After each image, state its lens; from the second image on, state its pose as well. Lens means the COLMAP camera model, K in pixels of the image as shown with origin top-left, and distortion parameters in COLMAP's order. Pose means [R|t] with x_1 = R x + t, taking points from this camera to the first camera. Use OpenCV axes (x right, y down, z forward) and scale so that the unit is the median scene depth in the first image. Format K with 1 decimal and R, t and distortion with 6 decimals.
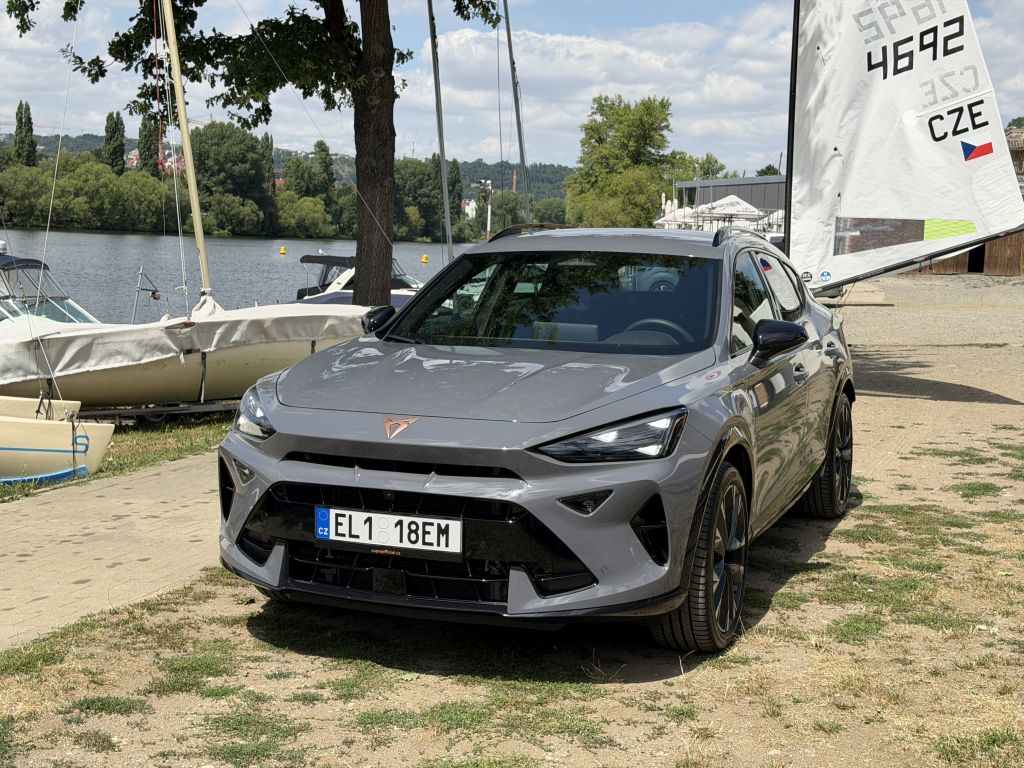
lens RADIAL K [[1393.5, 0, 512.0], [0, 1393.5, 384.0], [0, 0, 1]] dist [0.166858, -0.112362]
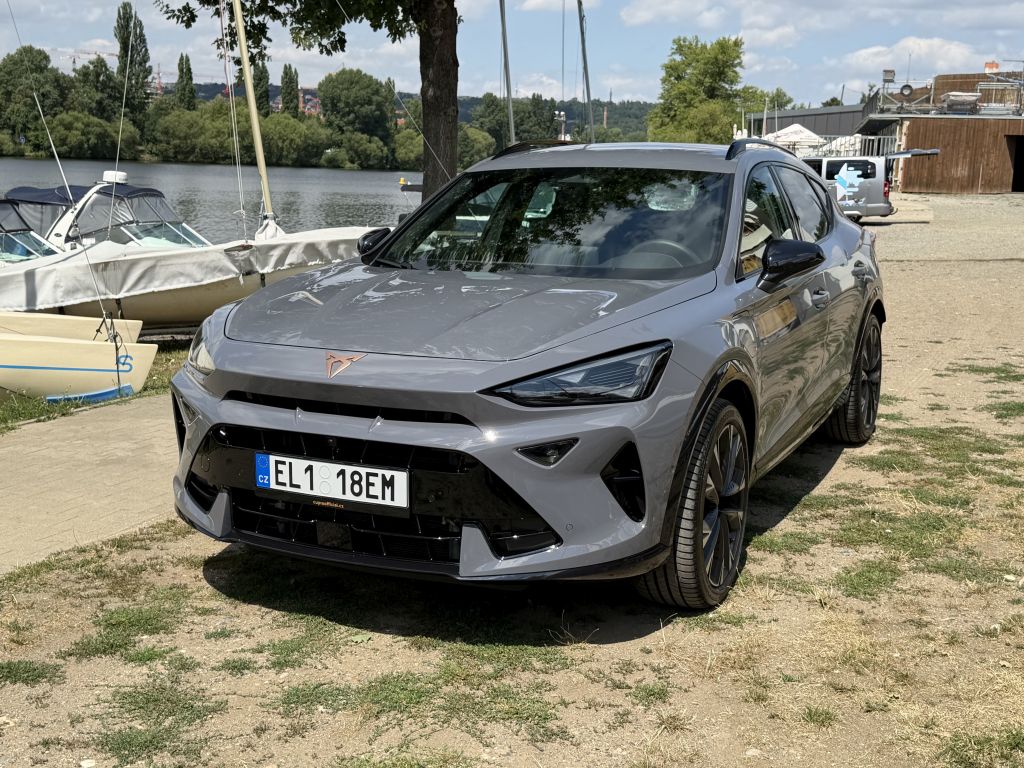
lens RADIAL K [[1189.9, 0, 512.0], [0, 1189.9, 384.0], [0, 0, 1]] dist [0.205152, -0.391433]
pose [[0.997147, 0.002191, -0.075454, 0.064673], [0.003372, 0.997287, 0.073533, -0.009813], [0.075410, -0.073577, 0.994434, 0.189528]]
